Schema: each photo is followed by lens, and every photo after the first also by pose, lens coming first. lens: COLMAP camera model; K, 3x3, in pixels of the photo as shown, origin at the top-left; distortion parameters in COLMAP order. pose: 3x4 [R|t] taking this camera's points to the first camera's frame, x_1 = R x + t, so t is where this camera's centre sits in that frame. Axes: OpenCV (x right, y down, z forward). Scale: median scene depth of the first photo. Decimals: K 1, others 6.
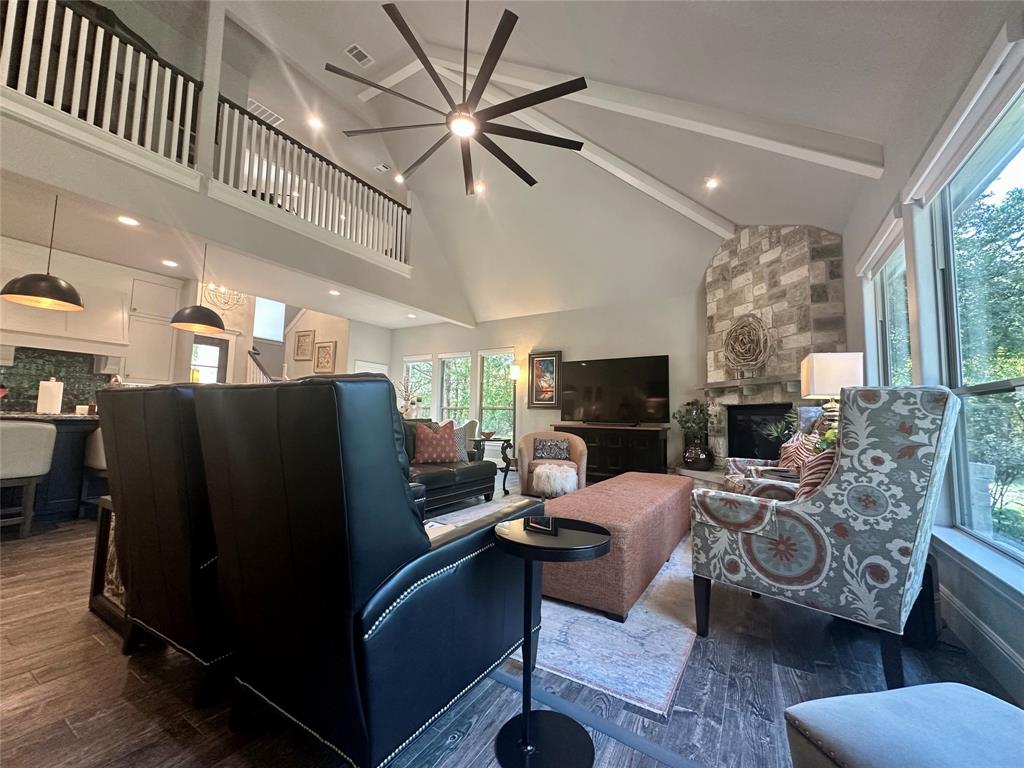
lens RADIAL K [[408.1, 0, 512.4], [0, 408.1, 383.7], [0, 0, 1]] dist [-0.005523, 0.000305]
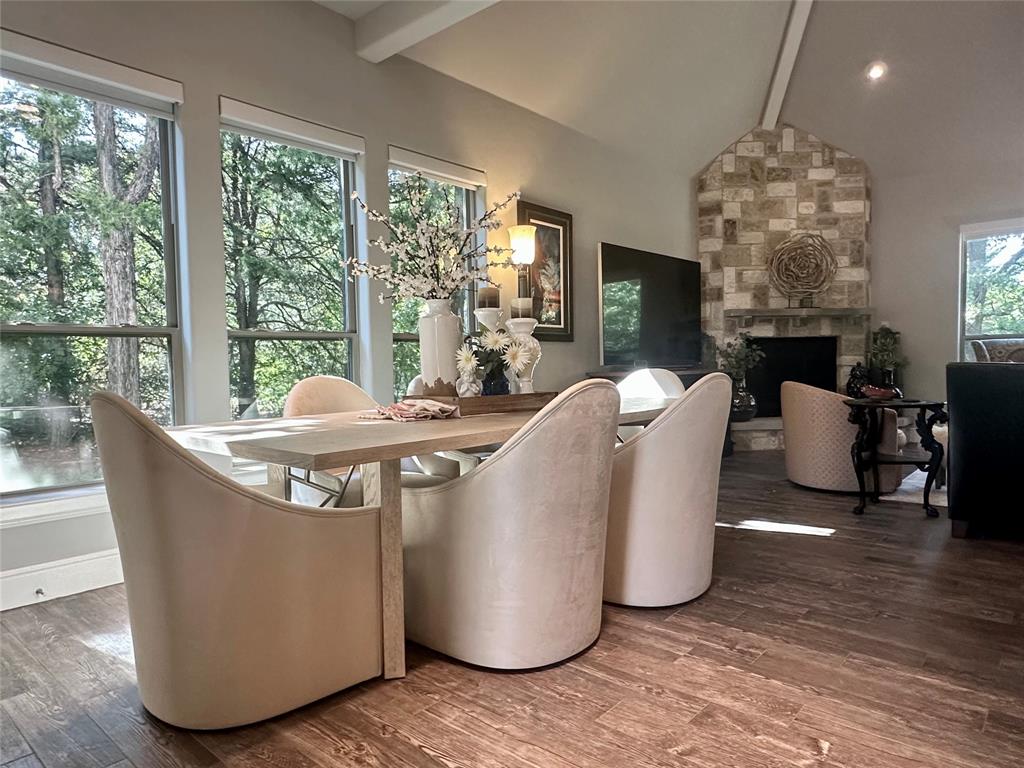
lens RADIAL K [[651.2, 0, 514.3], [0, 651.2, 389.8], [0, 0, 1]] dist [-0.001759, -0.001742]
pose [[0.172660, -0.067716, 0.982651, -0.898973], [-0.062115, 0.994900, 0.079474, 0.087872], [-0.983021, -0.074759, 0.167573, 1.318266]]
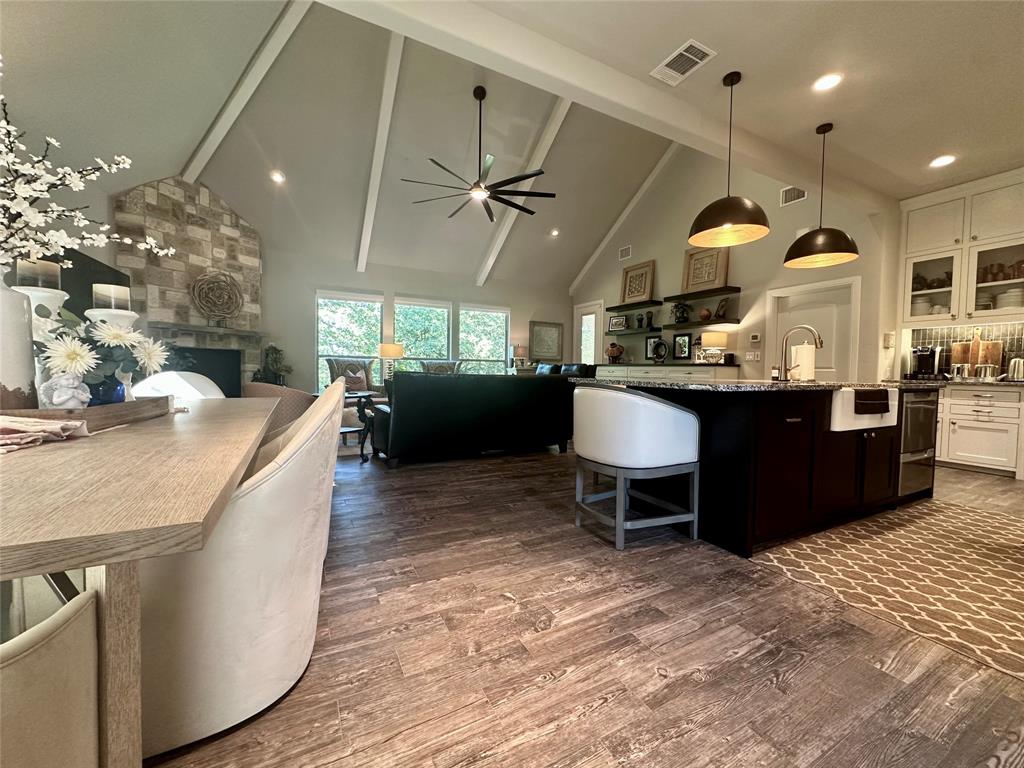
lens RADIAL K [[408.1, 0, 512.4], [0, 408.1, 383.7], [0, 0, 1]] dist [-0.005523, 0.000305]
pose [[-0.854286, -0.054394, 0.516949, -0.742268], [-0.077609, 0.996710, -0.023378, 0.108287], [-0.513976, -0.060091, -0.855697, 1.508443]]
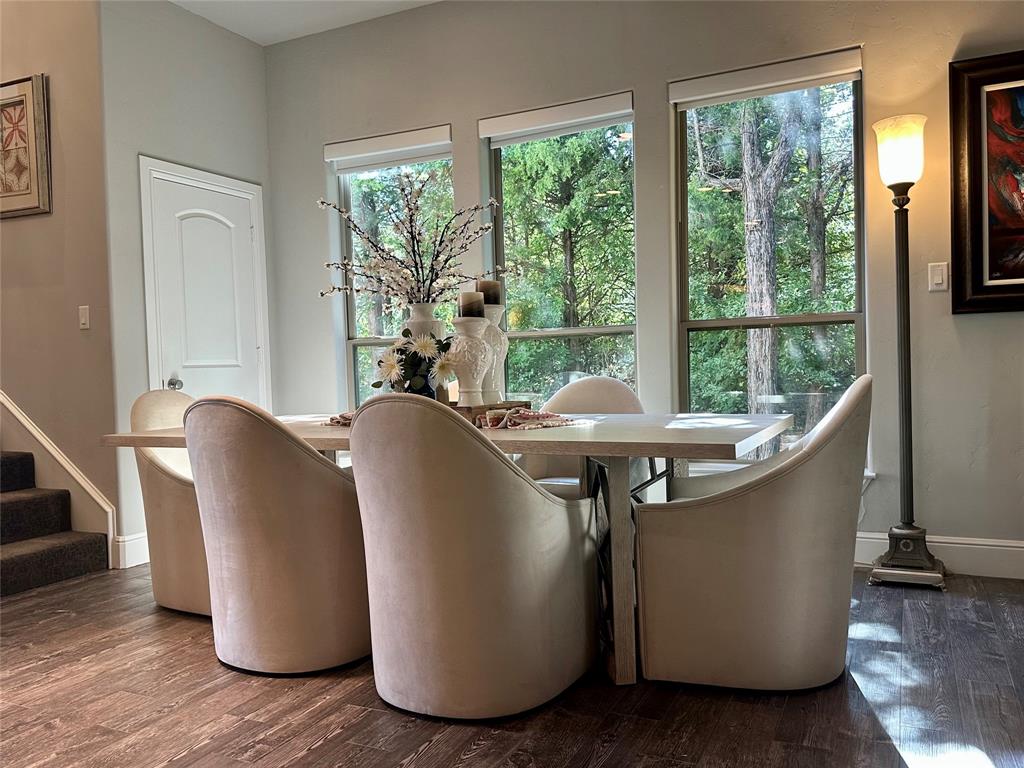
lens RADIAL K [[821.1, 0, 512.0], [0, 821.1, 384.0], [0, 0, 1]] dist [0.047321, -0.058963]
pose [[0.994958, -0.057897, 0.081897, -0.364883], [0.048661, 0.992675, 0.110586, 0.056263], [-0.087700, -0.106043, 0.990487, 0.824261]]
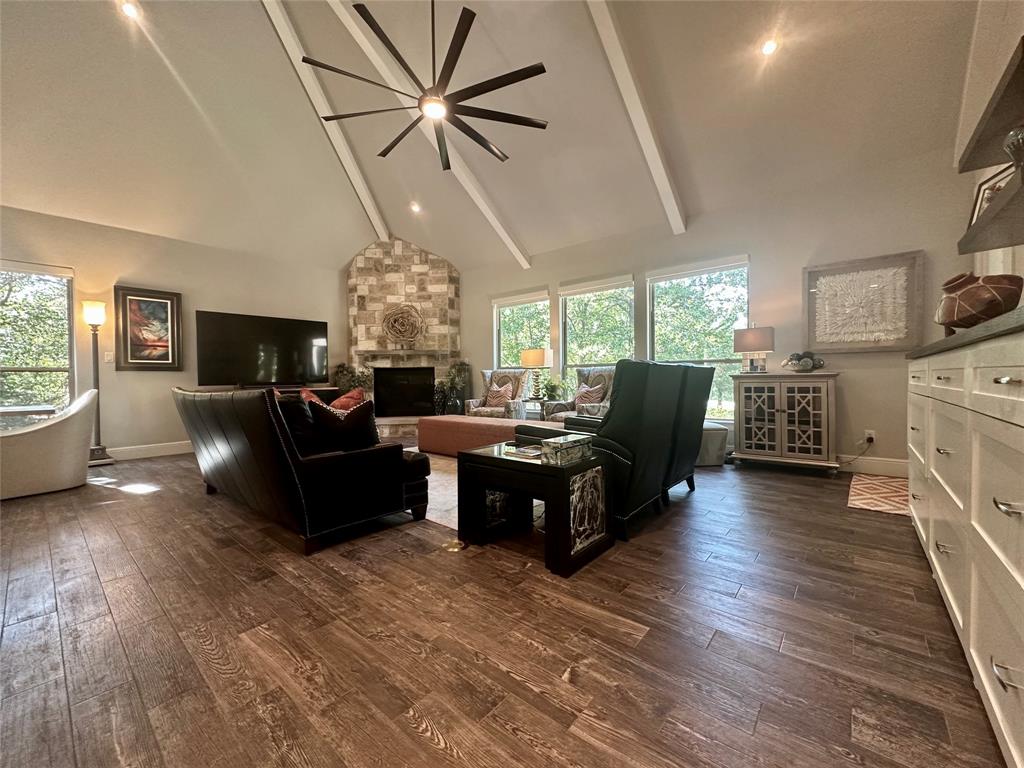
lens RADIAL K [[408.1, 0, 512.4], [0, 408.1, 383.7], [0, 0, 1]] dist [-0.005523, 0.000305]
pose [[0.154533, -0.033988, 0.987403, -0.761185], [-0.064809, 0.996907, 0.044458, 0.017579], [-0.985860, -0.070863, 0.151852, 0.385345]]
